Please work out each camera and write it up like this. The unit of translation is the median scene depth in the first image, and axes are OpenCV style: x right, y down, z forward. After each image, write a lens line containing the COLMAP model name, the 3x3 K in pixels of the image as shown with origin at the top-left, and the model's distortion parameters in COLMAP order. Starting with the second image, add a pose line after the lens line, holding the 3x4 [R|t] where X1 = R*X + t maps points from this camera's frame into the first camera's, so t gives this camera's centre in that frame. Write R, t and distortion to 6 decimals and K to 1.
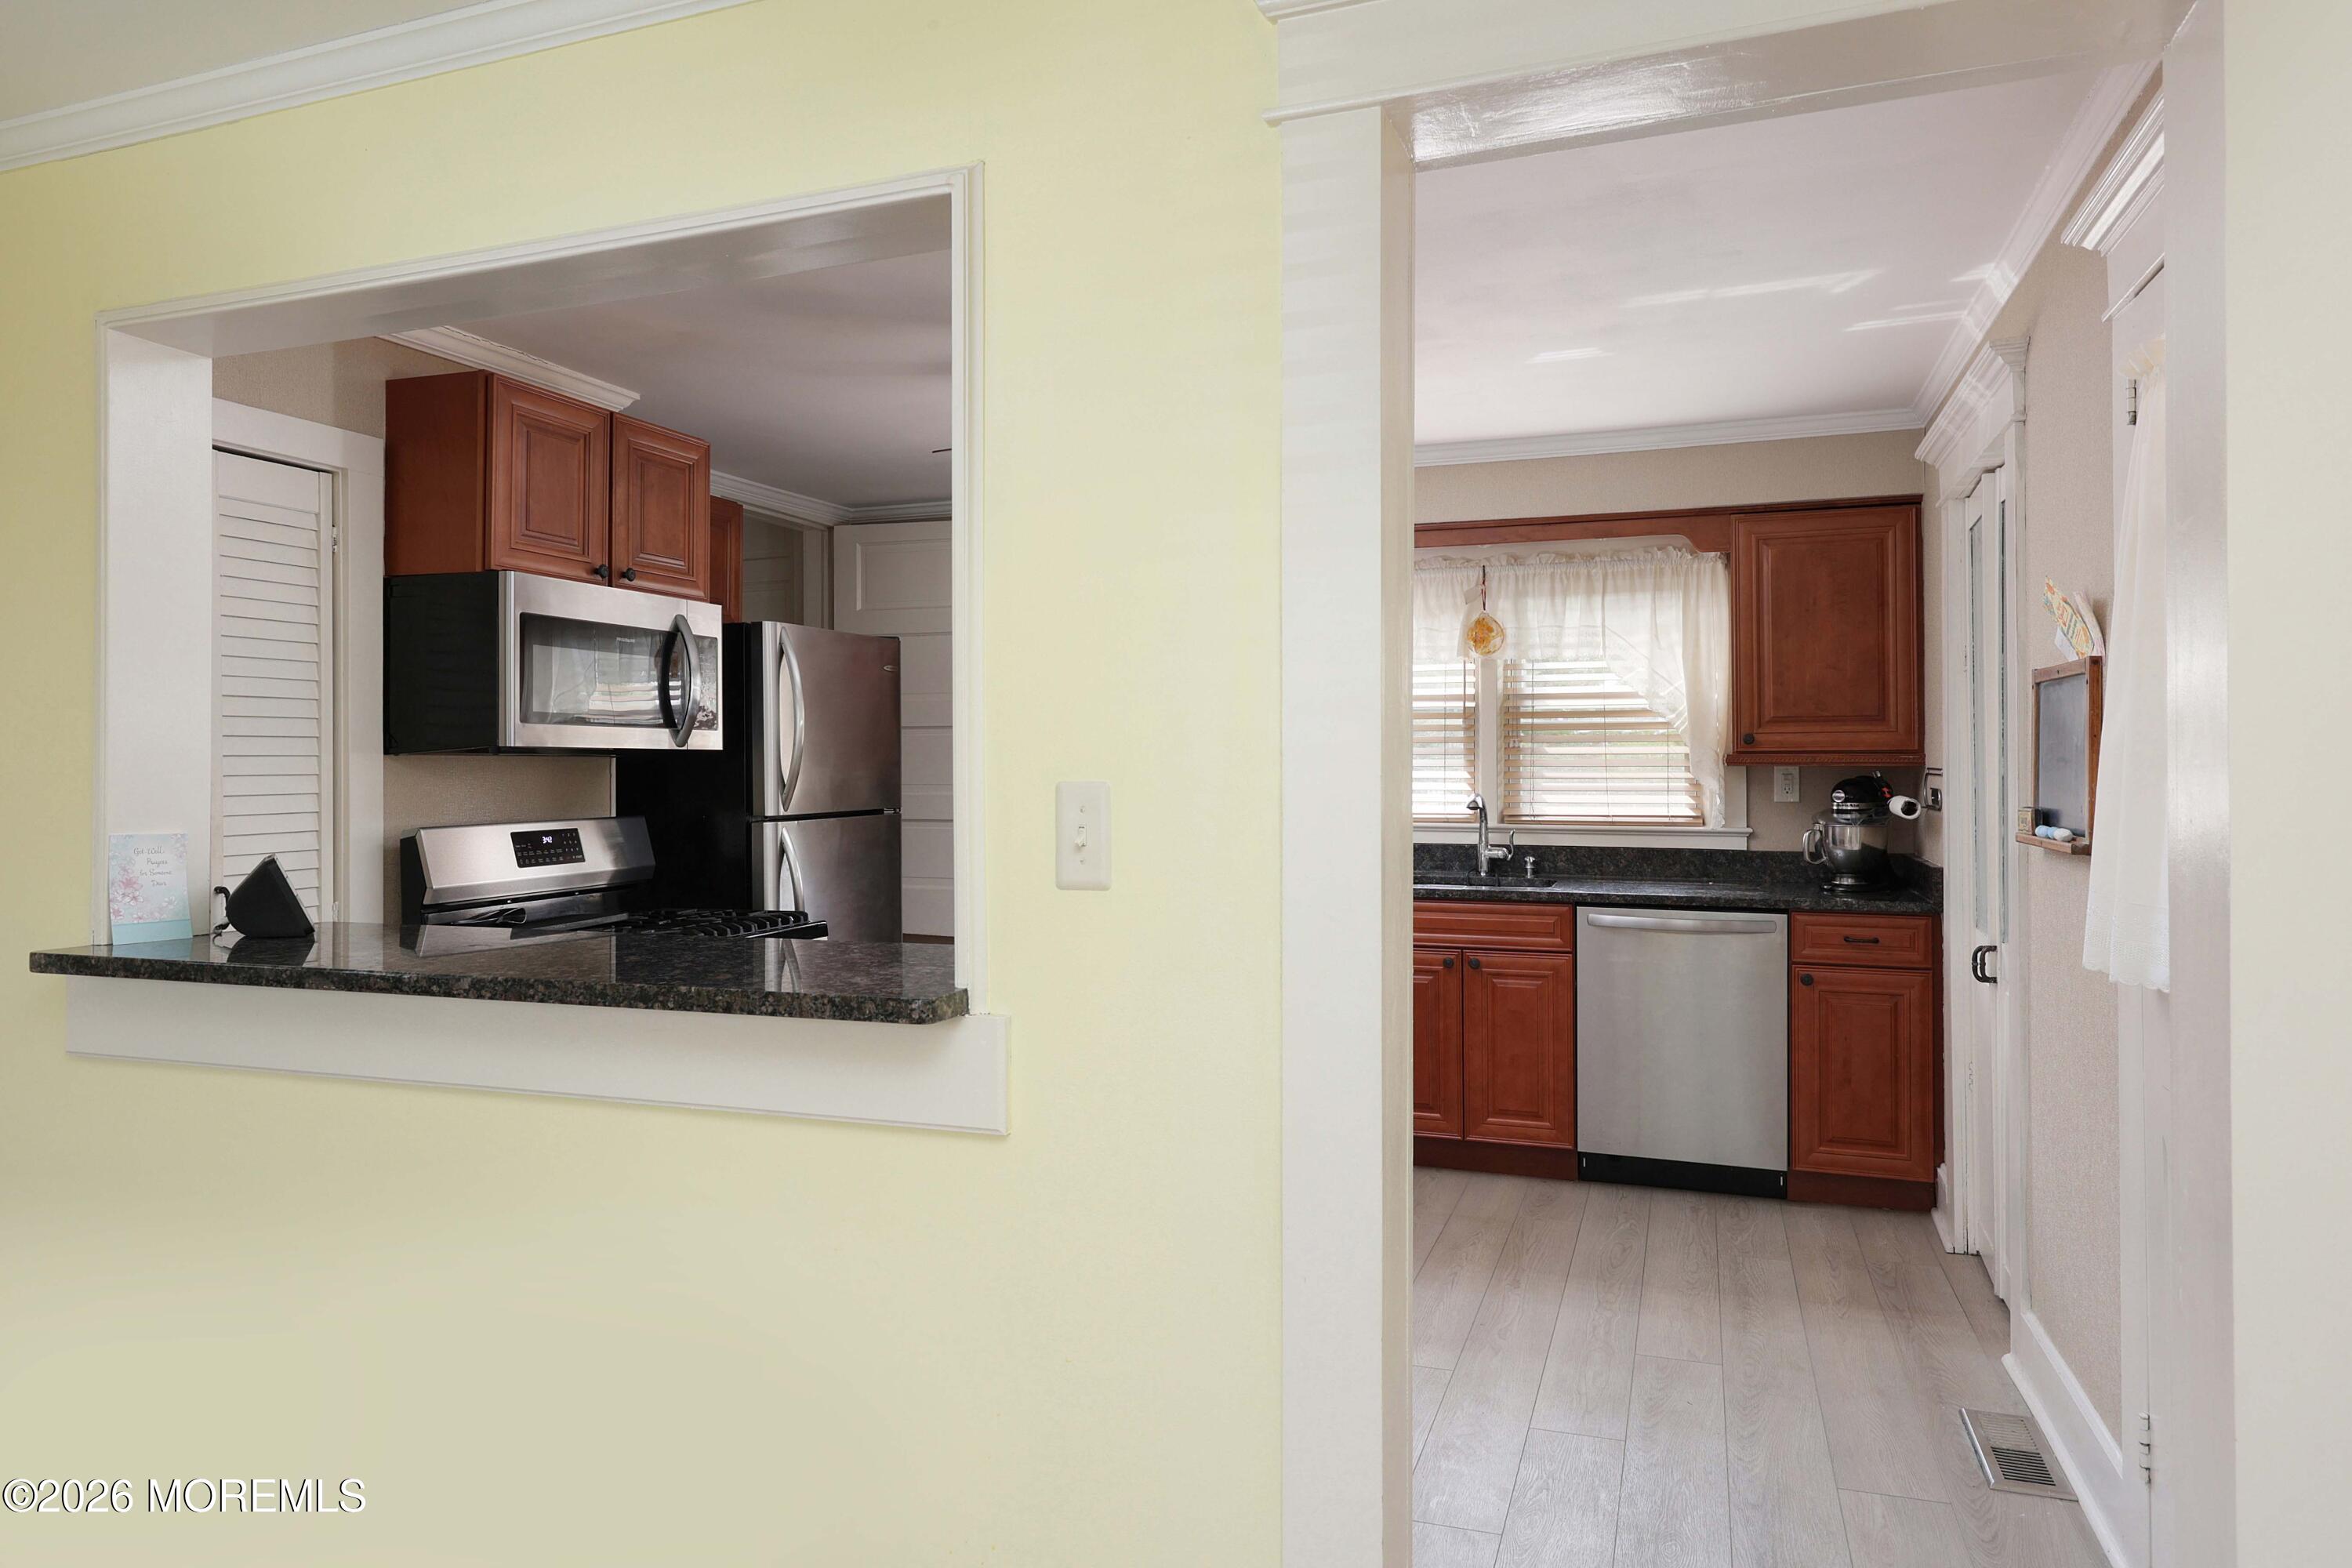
lens RADIAL K [[1564.6, 0, 997.1], [0, 1564.6, 737.0], [0, 0, 1]] dist [0.000479, 0.000362]
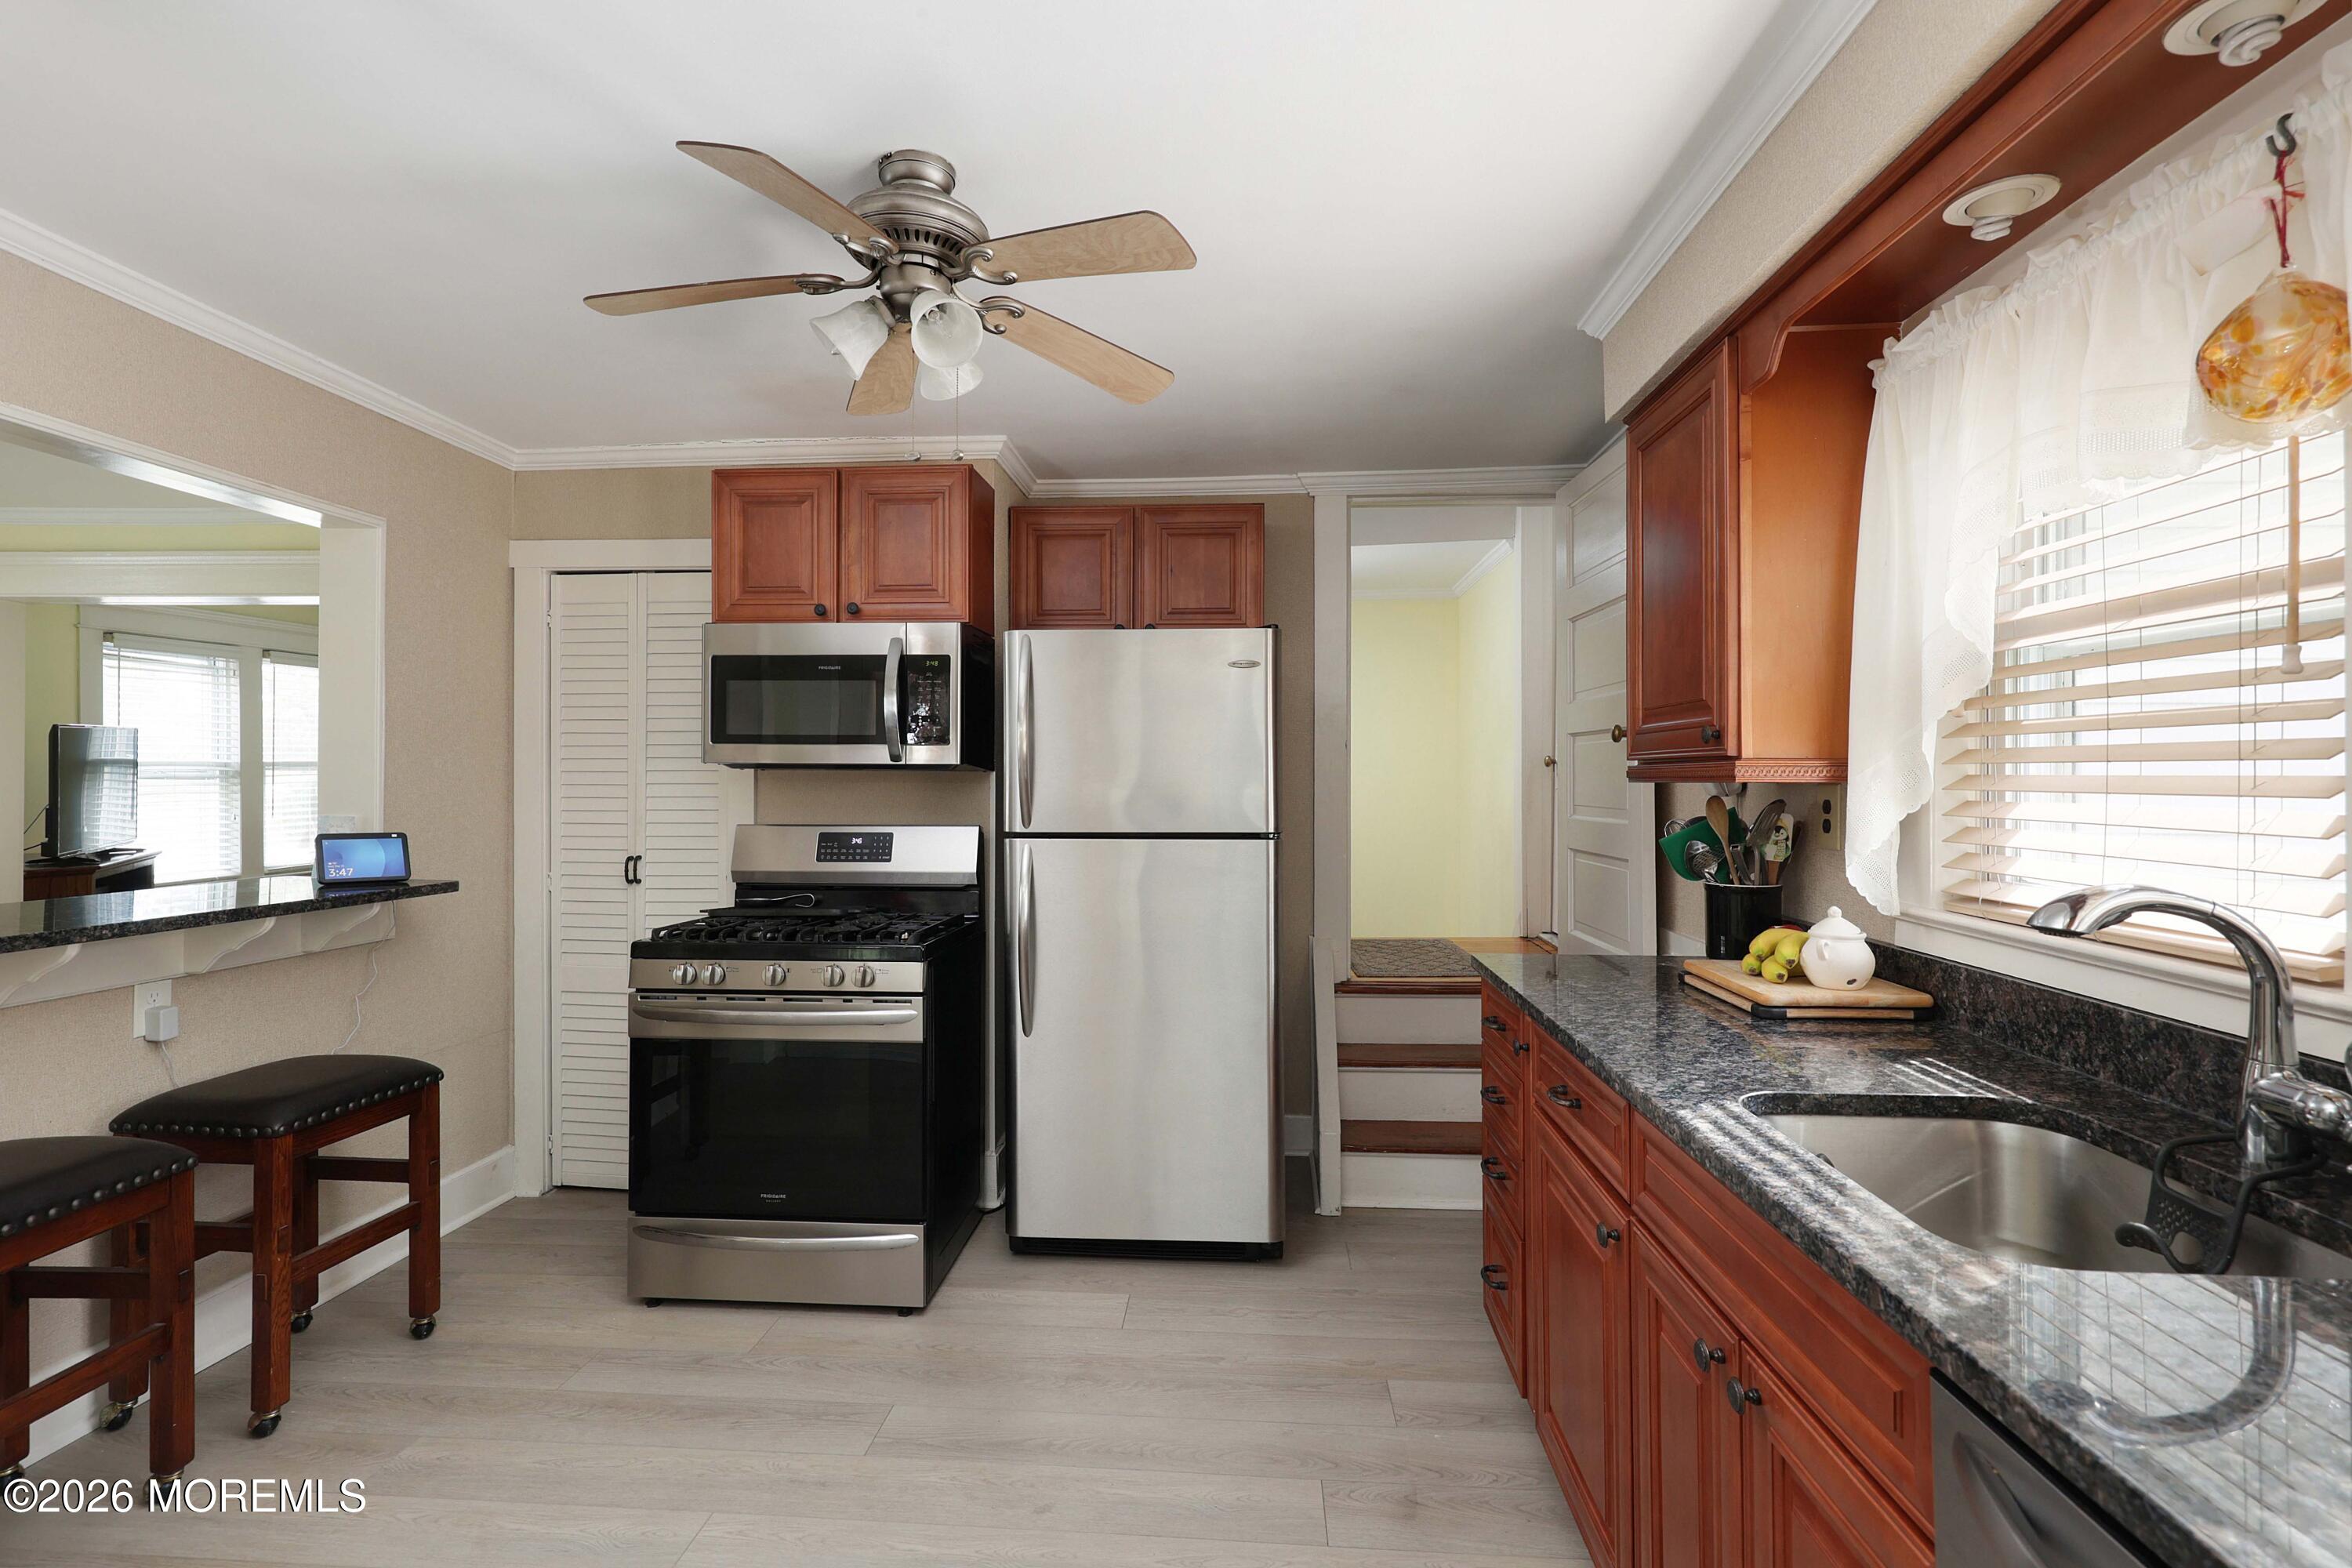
lens RADIAL K [[1066.9, 0, 1169.8], [0, 1066.9, 769.5], [0, 0, 1]] dist [0.000264, 0.000053]
pose [[0.329056, -0.002107, -0.944308, 0.483956], [0.011983, 0.999926, 0.001945, 0.011001], [0.944235, -0.011956, 0.329057, 0.829216]]
